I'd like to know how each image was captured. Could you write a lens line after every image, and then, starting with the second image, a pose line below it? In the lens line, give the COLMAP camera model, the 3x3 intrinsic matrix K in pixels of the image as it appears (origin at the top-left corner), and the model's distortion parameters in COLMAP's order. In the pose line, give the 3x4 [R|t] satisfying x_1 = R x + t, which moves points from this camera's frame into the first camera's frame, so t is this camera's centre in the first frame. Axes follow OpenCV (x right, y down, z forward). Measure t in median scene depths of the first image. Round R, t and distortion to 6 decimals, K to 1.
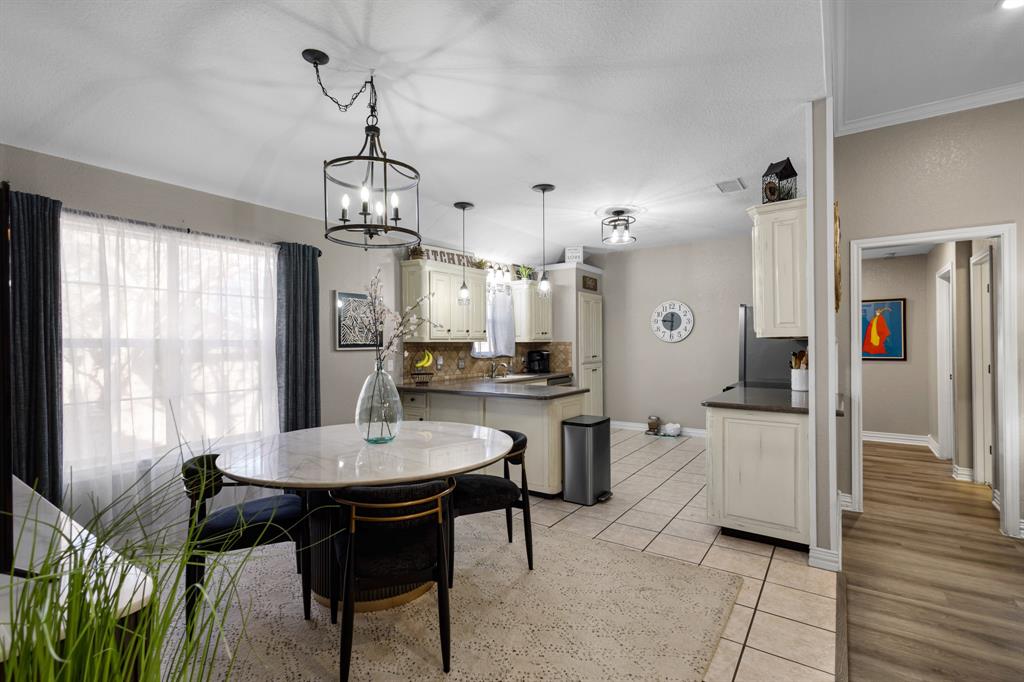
lens RADIAL K [[471.7, 0, 506.6], [0, 471.7, 344.0], [0, 0, 1]] dist [0.005409, -0.002577]
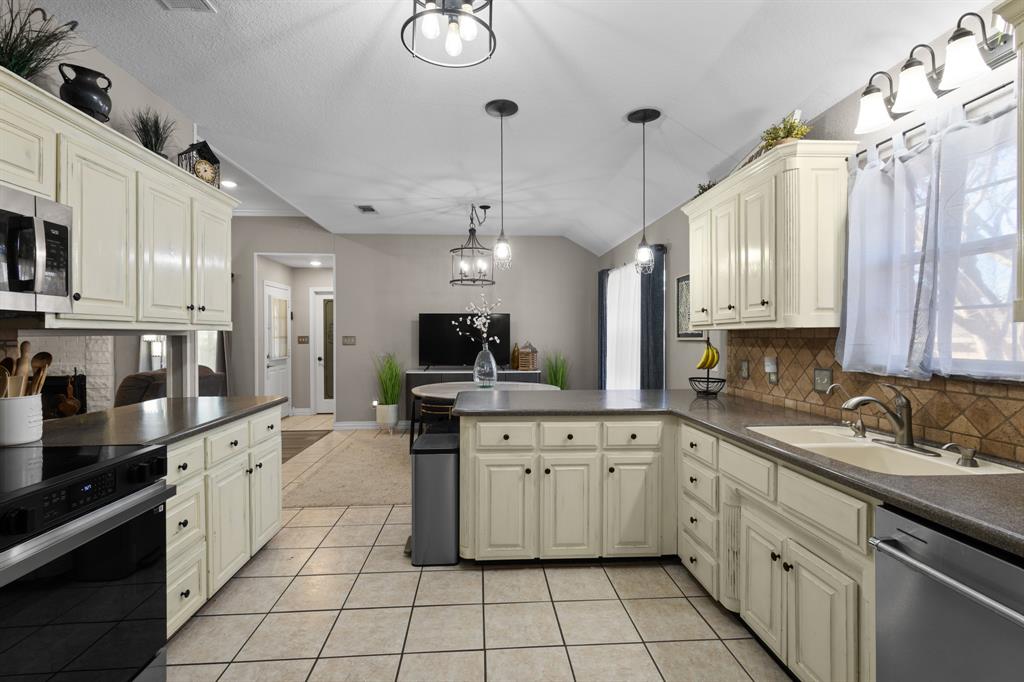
lens RADIAL K [[471.7, 0, 507.9], [0, 471.7, 339.6], [0, 0, 1]] dist [0.005409, -0.002577]
pose [[-0.778159, 0.014403, -0.627903, 0.331954], [0.009323, 0.999892, 0.011383, -0.001021], [0.627999, 0.003004, -0.778209, 1.009966]]
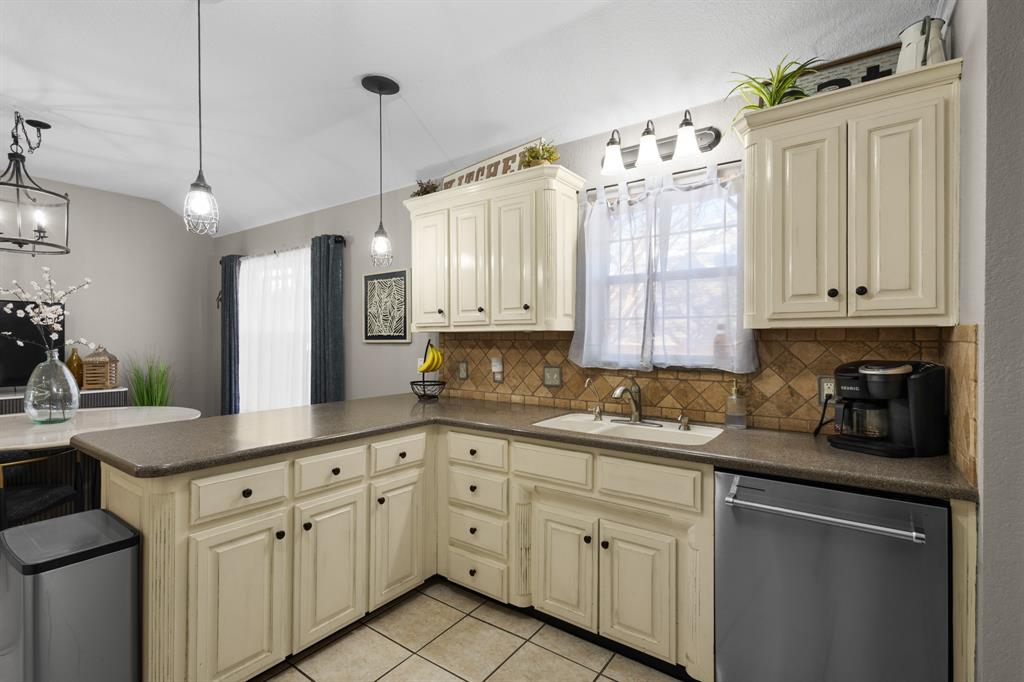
lens RADIAL K [[471.7, 0, 507.5], [0, 471.7, 341.4], [0, 0, 1]] dist [0.005409, -0.002577]
pose [[-0.010984, 0.013875, -0.999843, 0.339875], [0.001345, 0.999903, 0.013861, -0.000492], [0.999939, -0.001192, -0.011001, 0.843994]]
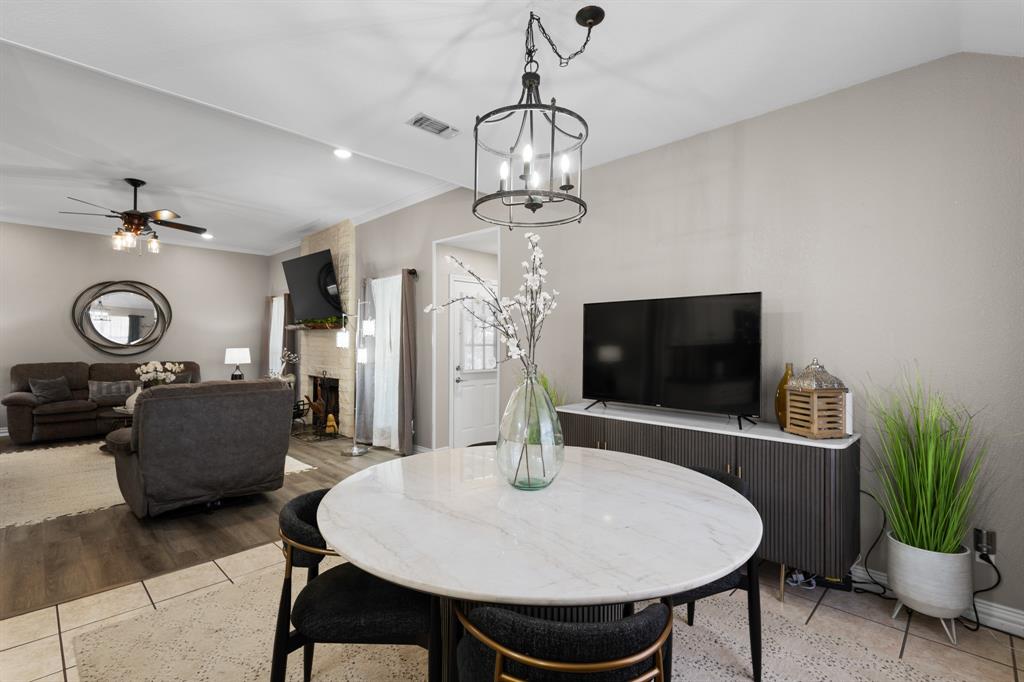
lens RADIAL K [[471.7, 0, 504.0], [0, 471.7, 340.6], [0, 0, 1]] dist [0.005409, -0.002577]
pose [[-0.987415, 0.004242, 0.158096, -0.138090], [0.002874, 0.999956, -0.008878, 0.001280], [-0.158127, -0.008312, -0.987384, 0.677920]]
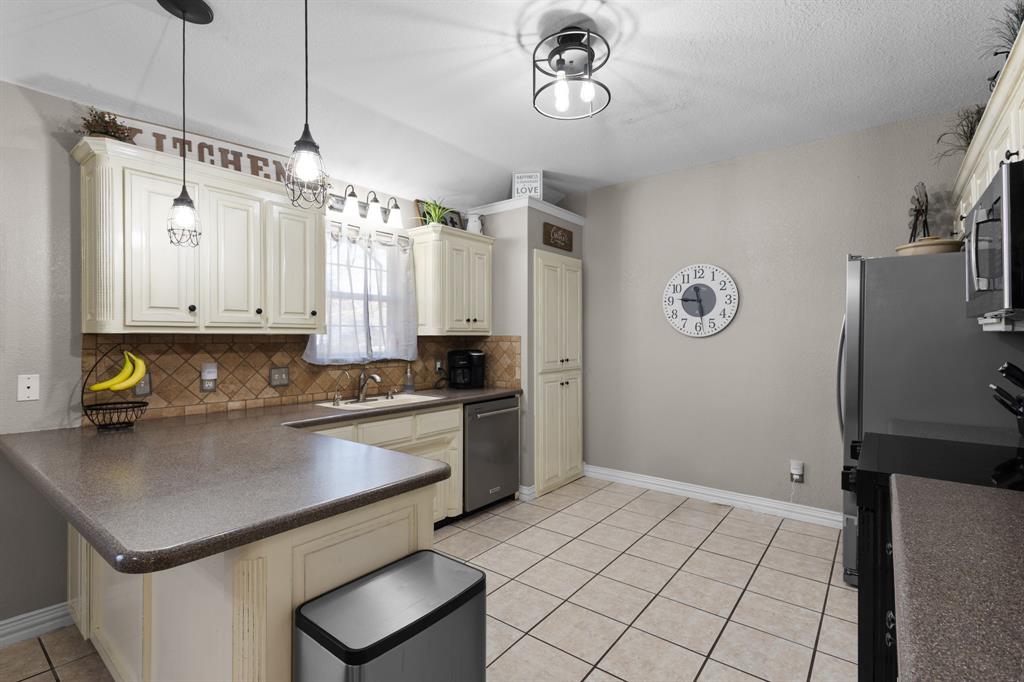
lens RADIAL K [[471.7, 0, 508.5], [0, 471.7, 338.7], [0, 0, 1]] dist [0.005409, -0.002577]
pose [[0.998567, 0.006409, -0.053125, 0.159023], [-0.006357, 0.999979, 0.001156, -0.001374], [0.053131, -0.000816, 0.998587, 0.438984]]
